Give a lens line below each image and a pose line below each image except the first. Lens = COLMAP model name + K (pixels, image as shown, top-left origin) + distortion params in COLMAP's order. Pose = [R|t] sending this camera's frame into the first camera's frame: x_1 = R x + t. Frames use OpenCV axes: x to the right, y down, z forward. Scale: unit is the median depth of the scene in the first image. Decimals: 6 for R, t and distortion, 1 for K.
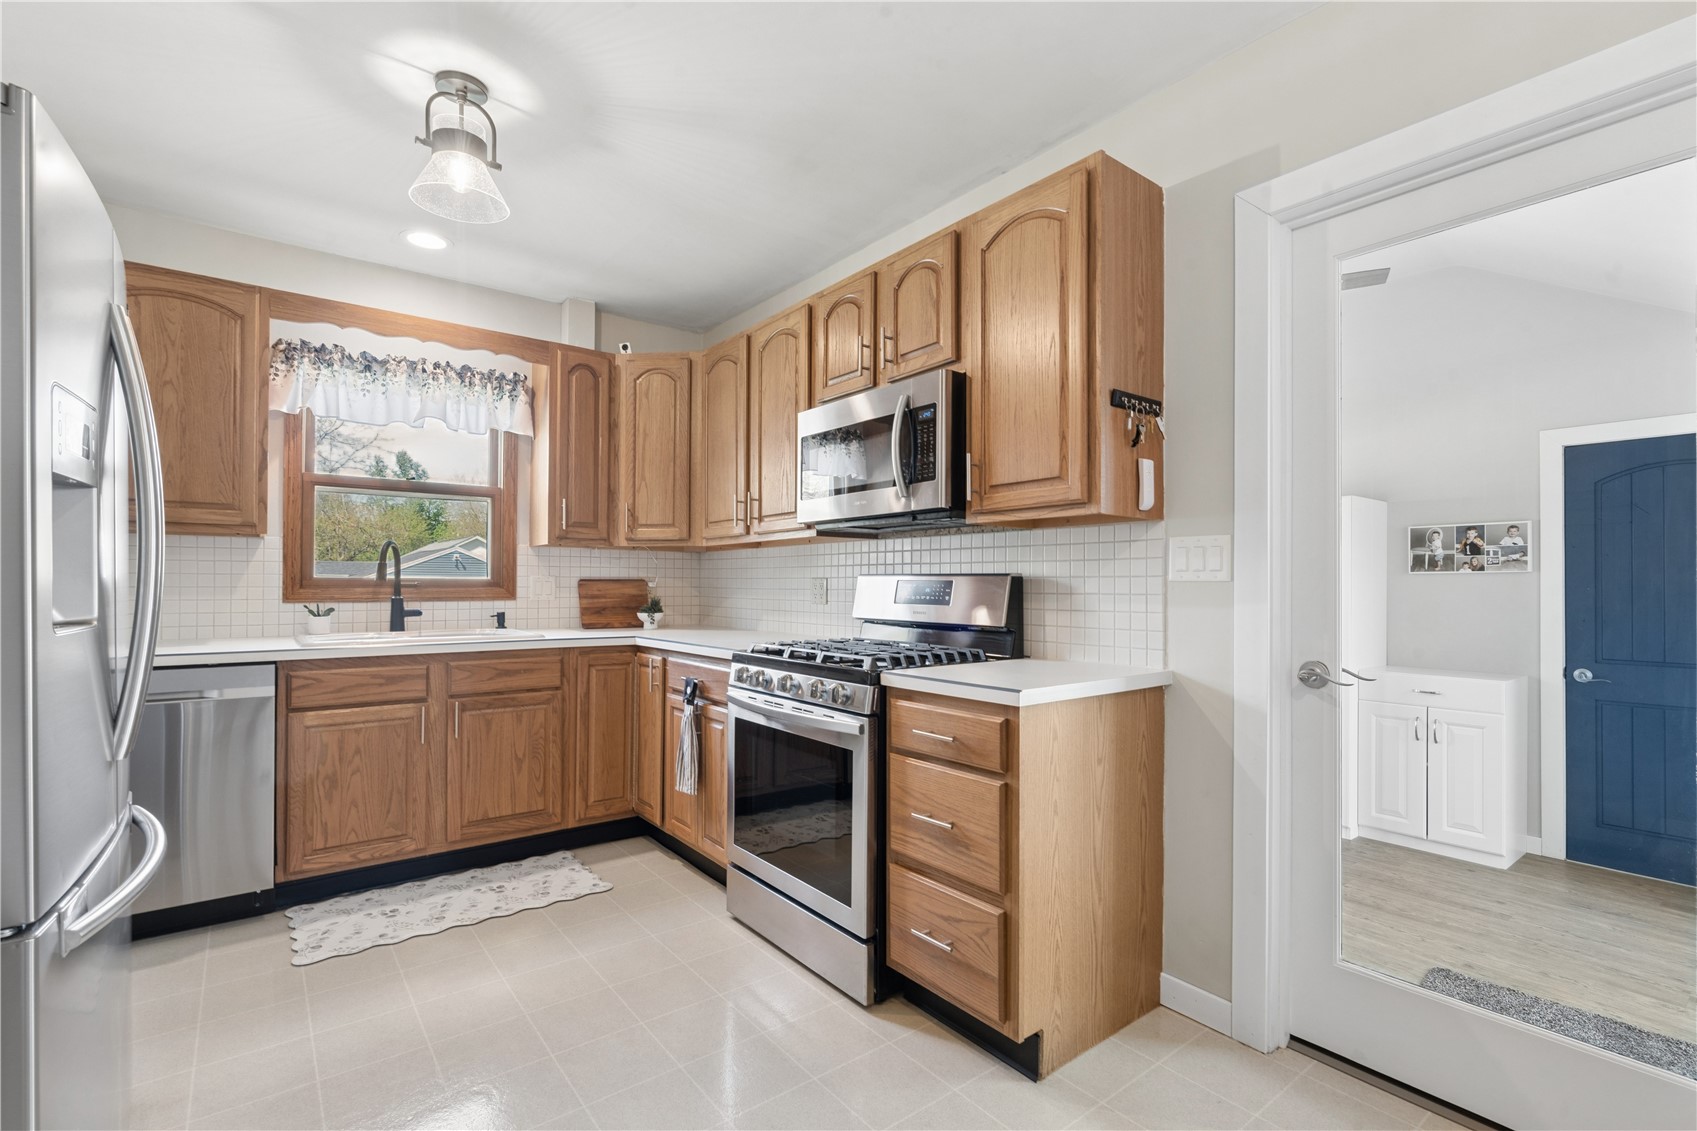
lens RADIAL K [[765.6, 0, 854.7], [0, 765.6, 583.0], [0, 0, 1]] dist [-0.005958, 0.000561]
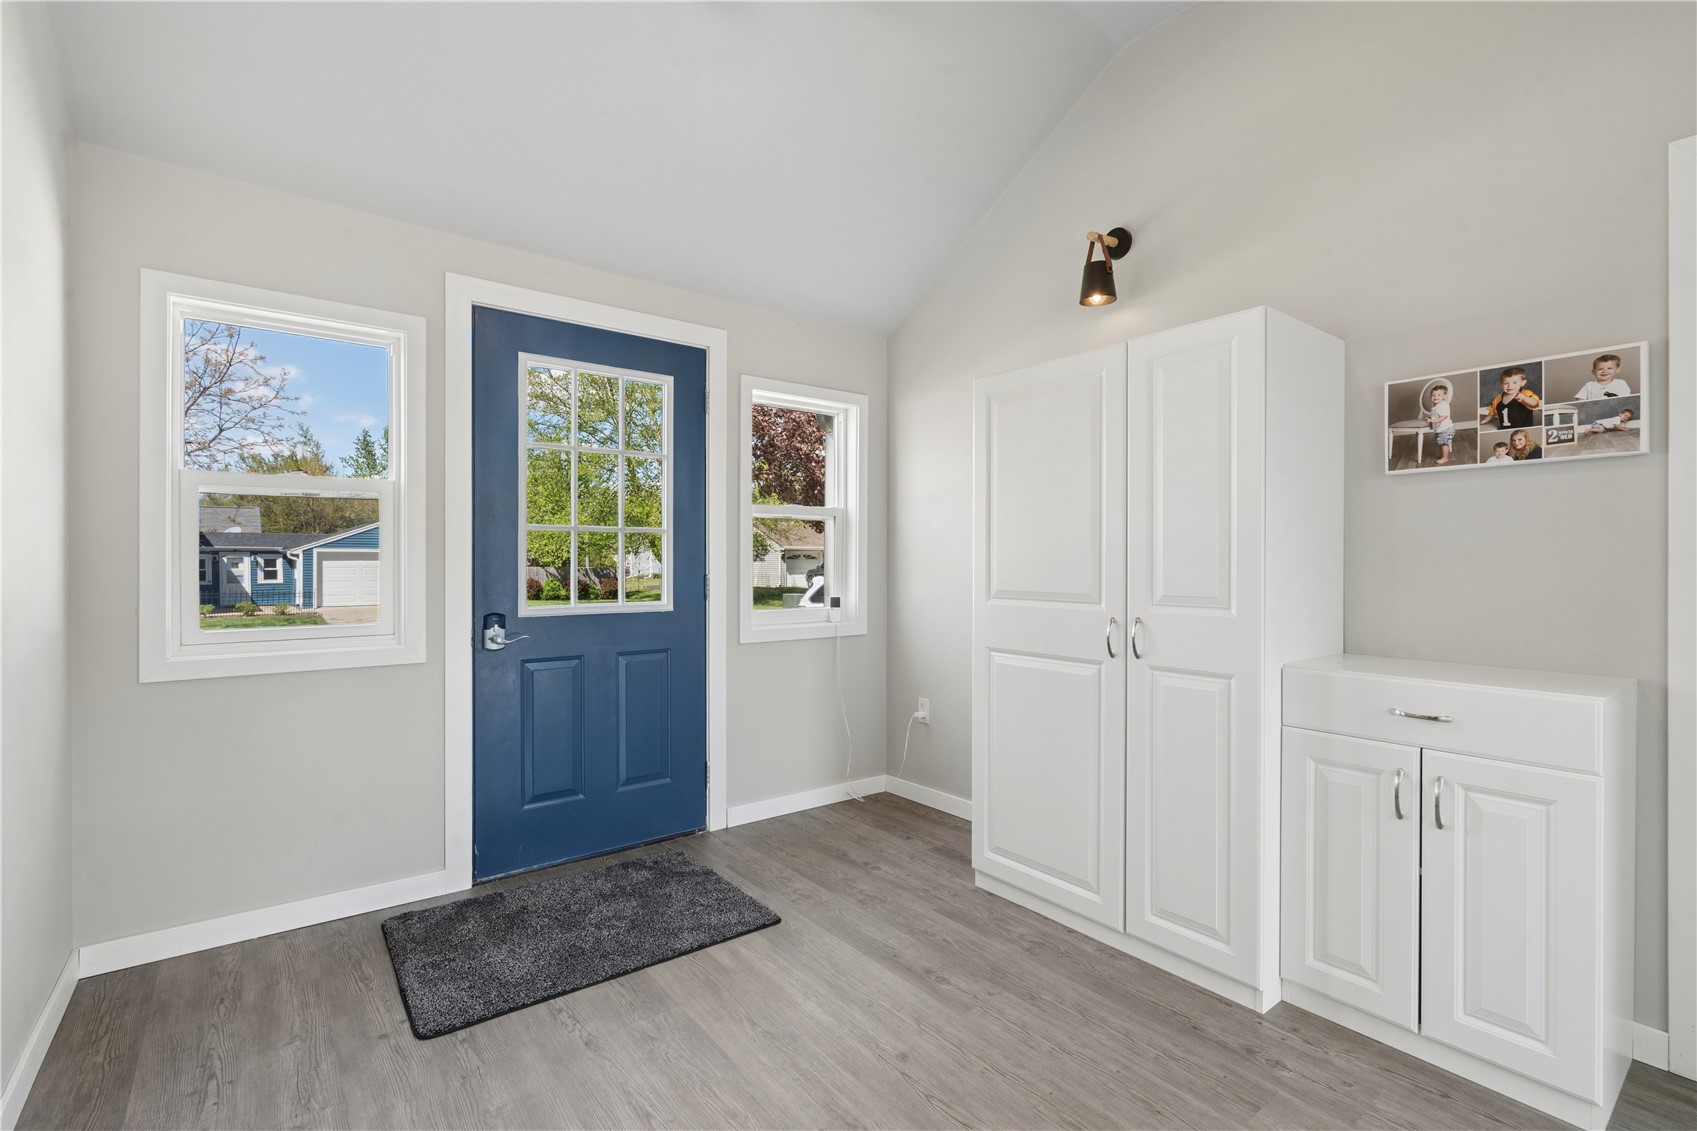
lens RADIAL K [[765.6, 0, 851.1], [0, 765.6, 563.1], [0, 0, 1]] dist [-0.005958, 0.000561]
pose [[0.999989, -0.003593, 0.002889, 0.389251], [0.003570, 0.999964, 0.007708, 0.044284], [-0.002916, -0.007697, 0.999966, 0.519844]]
